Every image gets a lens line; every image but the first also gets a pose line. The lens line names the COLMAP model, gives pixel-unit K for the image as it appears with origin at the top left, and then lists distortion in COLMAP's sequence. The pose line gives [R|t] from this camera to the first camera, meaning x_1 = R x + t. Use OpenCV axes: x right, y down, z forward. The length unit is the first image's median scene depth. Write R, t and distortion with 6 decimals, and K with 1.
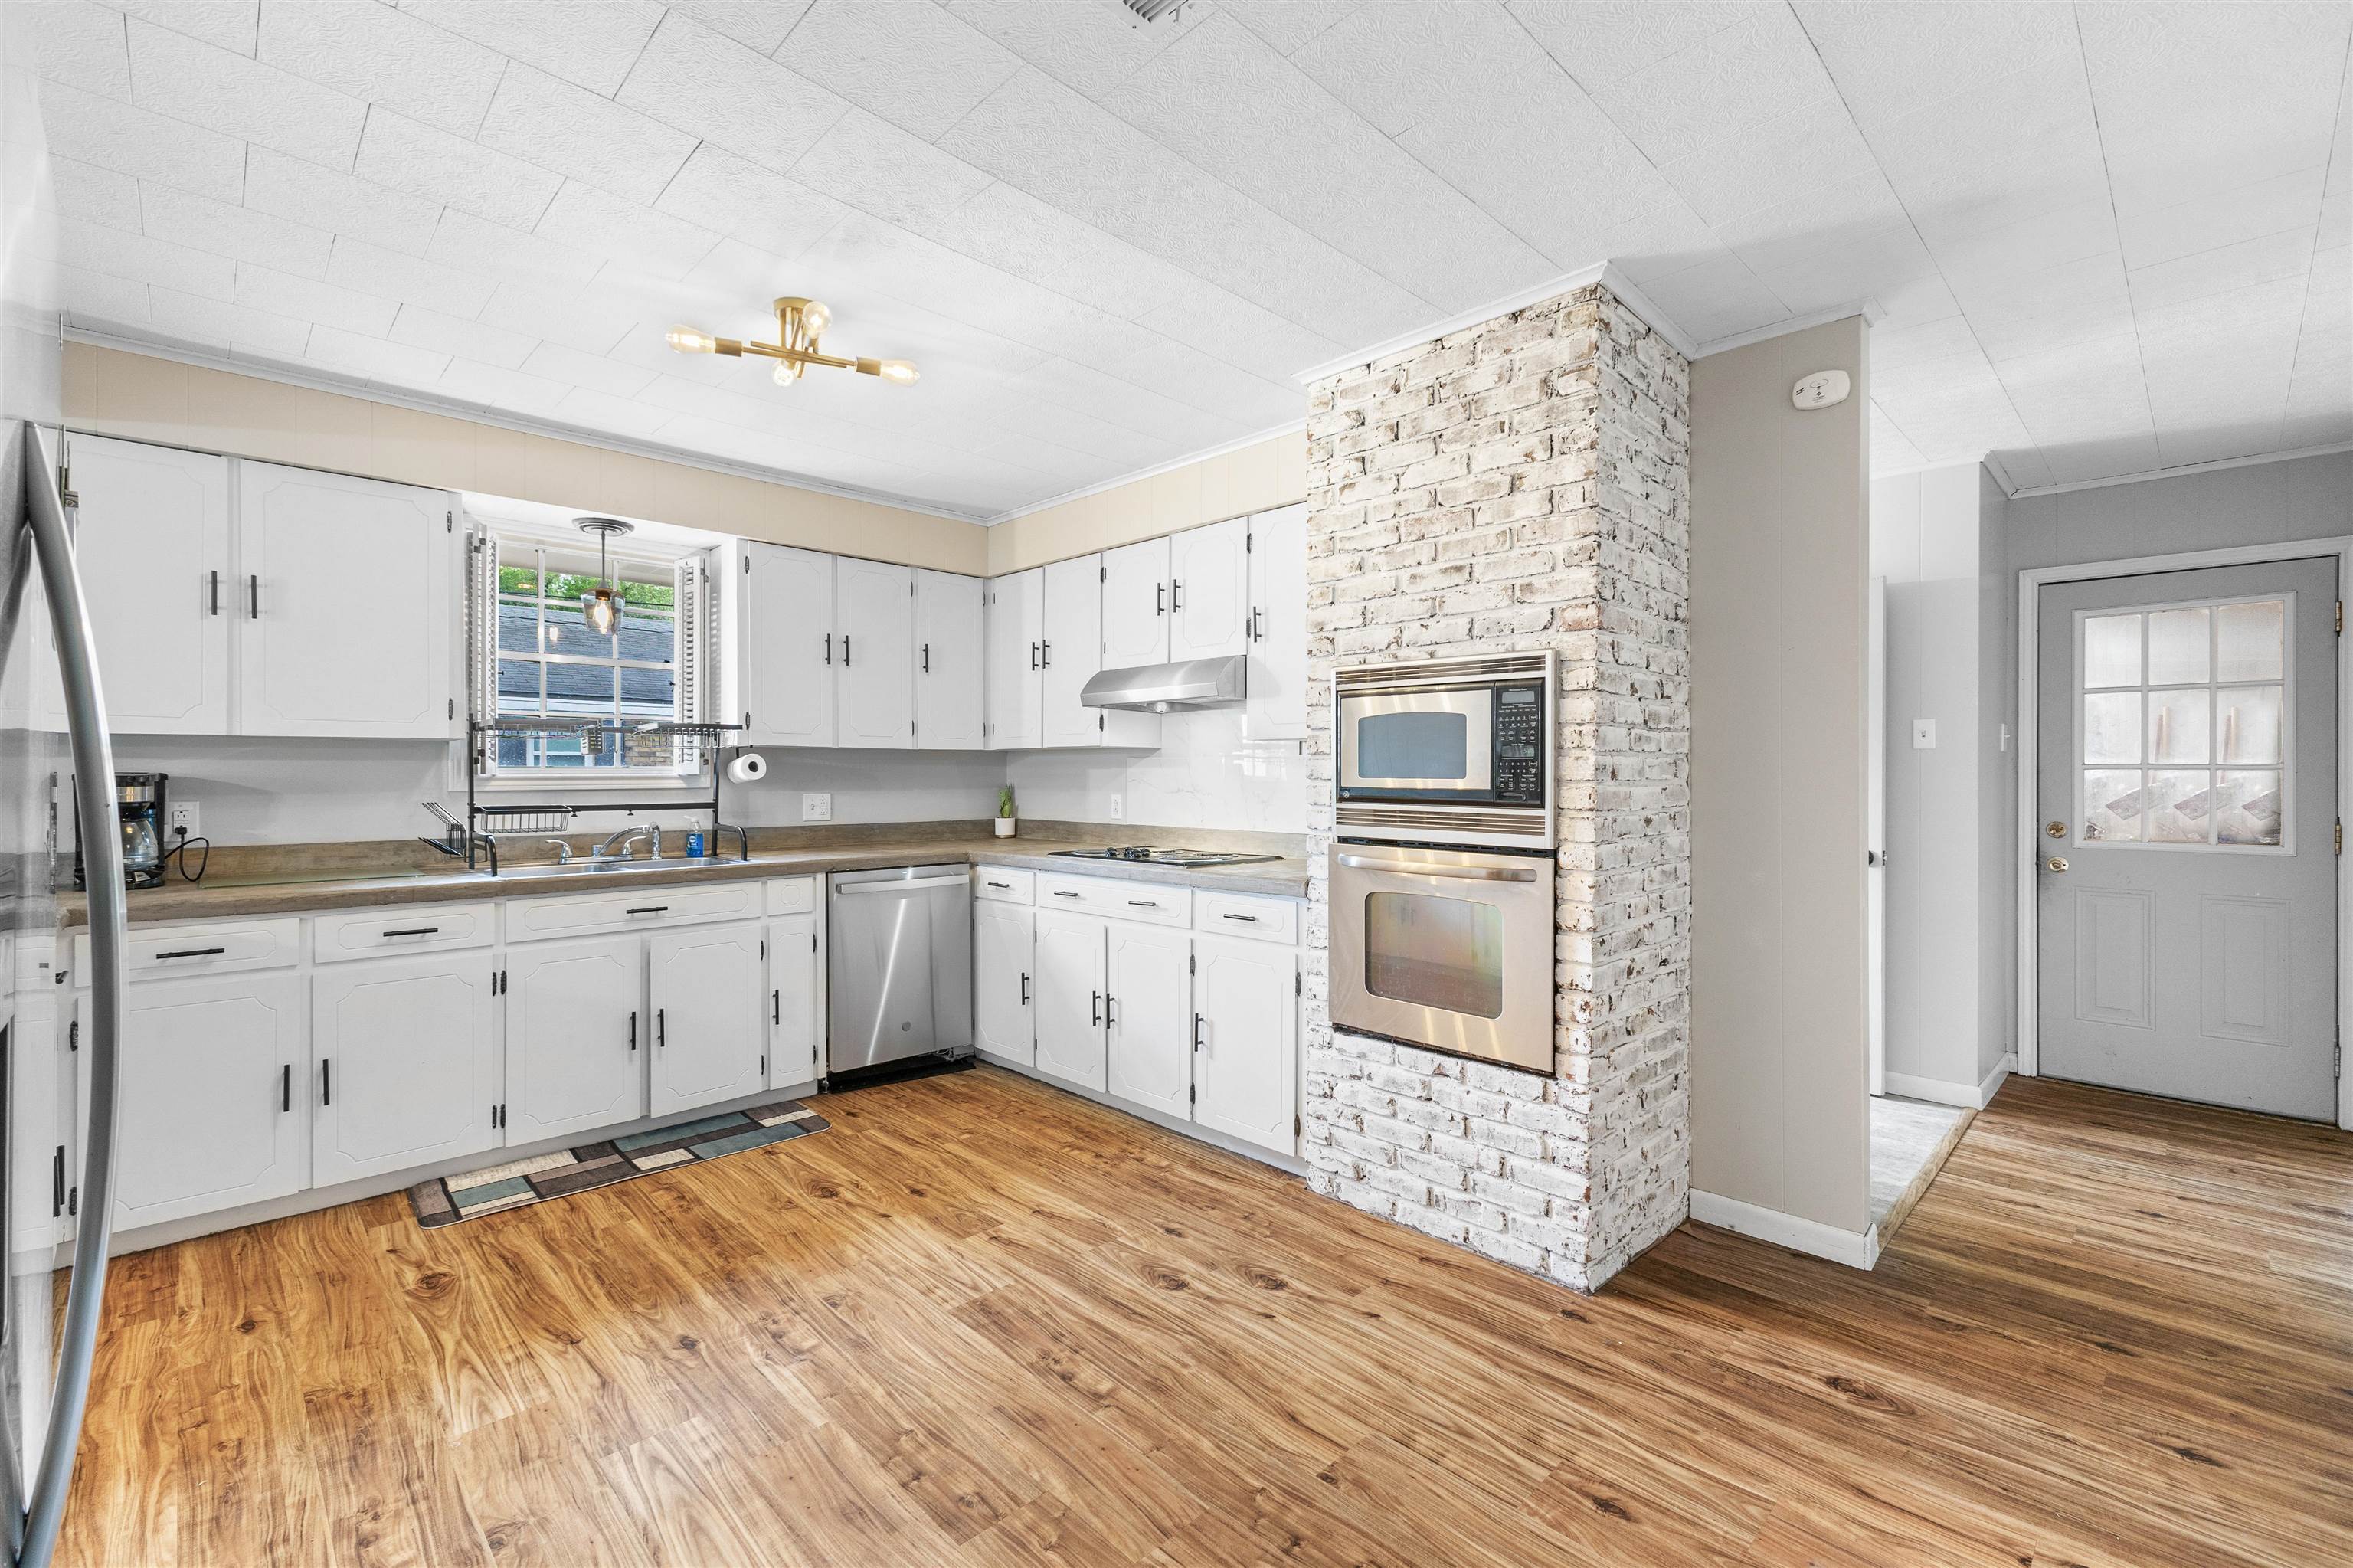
lens RADIAL K [[1012.6, 0, 1172.8], [0, 1012.6, 783.6], [0, 0, 1]] dist [0.016886, -0.007779]
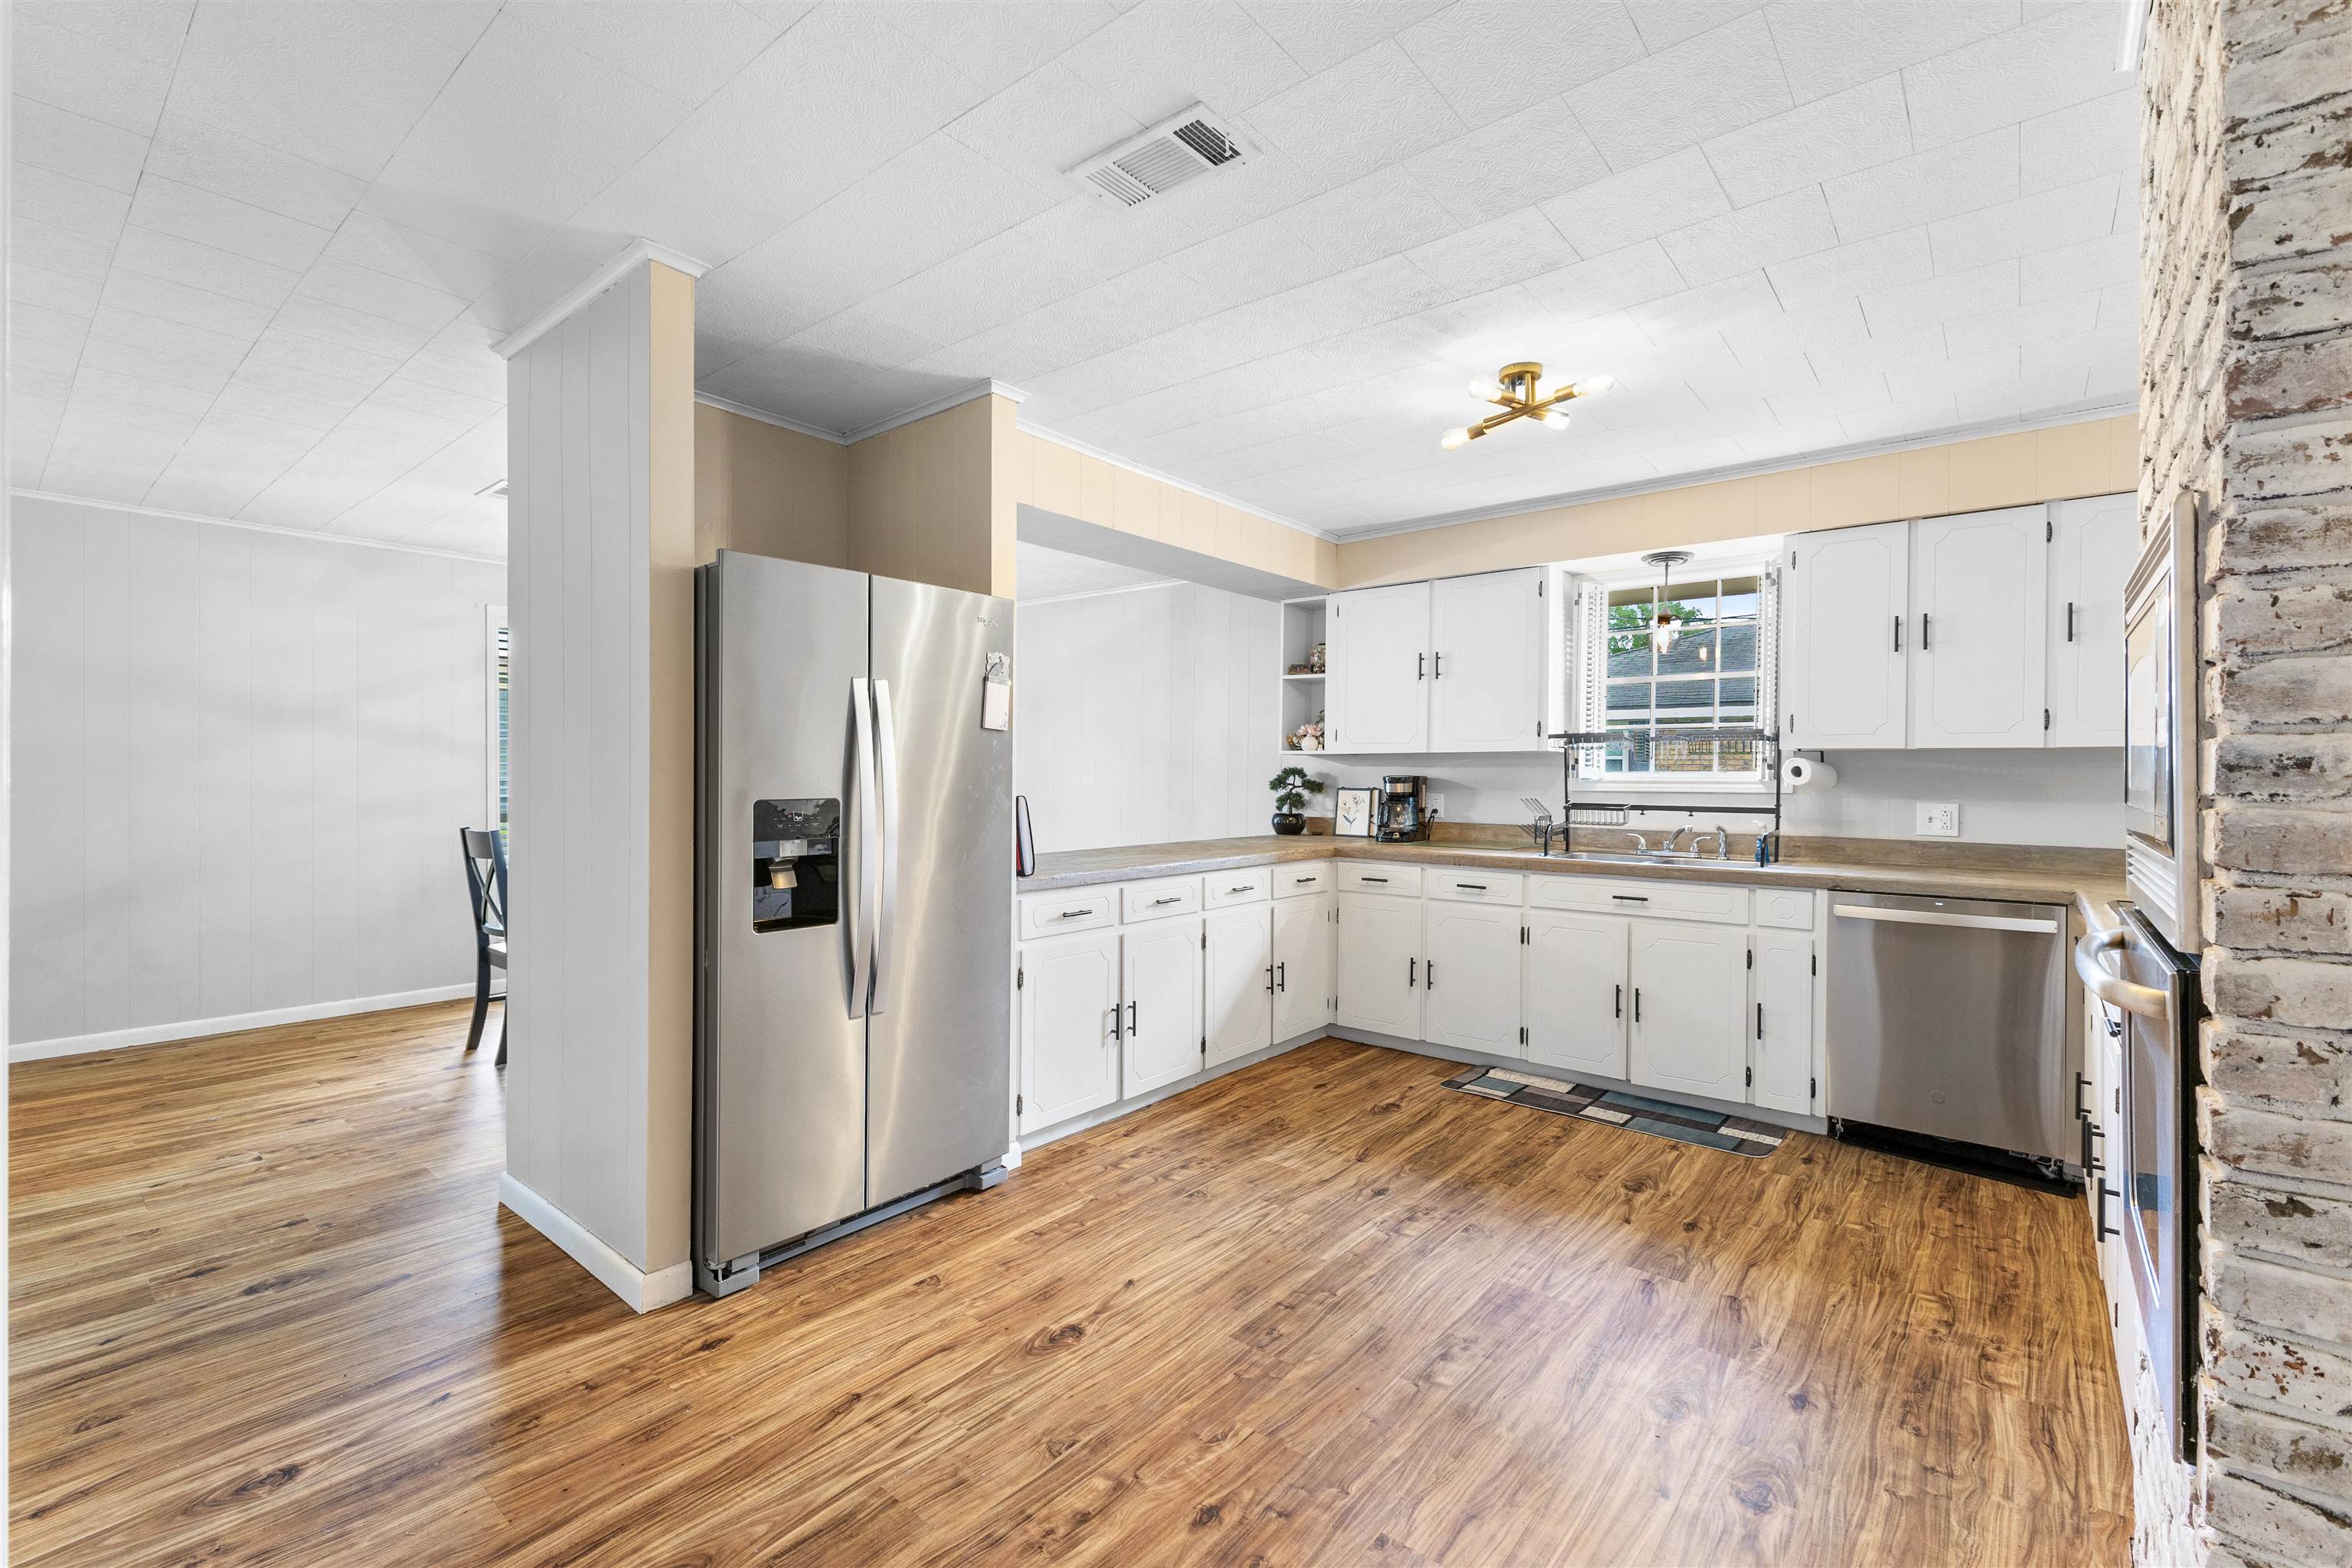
lens RADIAL K [[1012.2, 0, 1172.3], [0, 1012.2, 783.6], [0, 0, 1]] dist [0.016886, -0.007779]
pose [[0.102599, 0.010833, -0.994664, 0.594004], [-0.015534, 0.999836, 0.009287, -0.006392], [0.994601, 0.014499, 0.102751, 0.400869]]
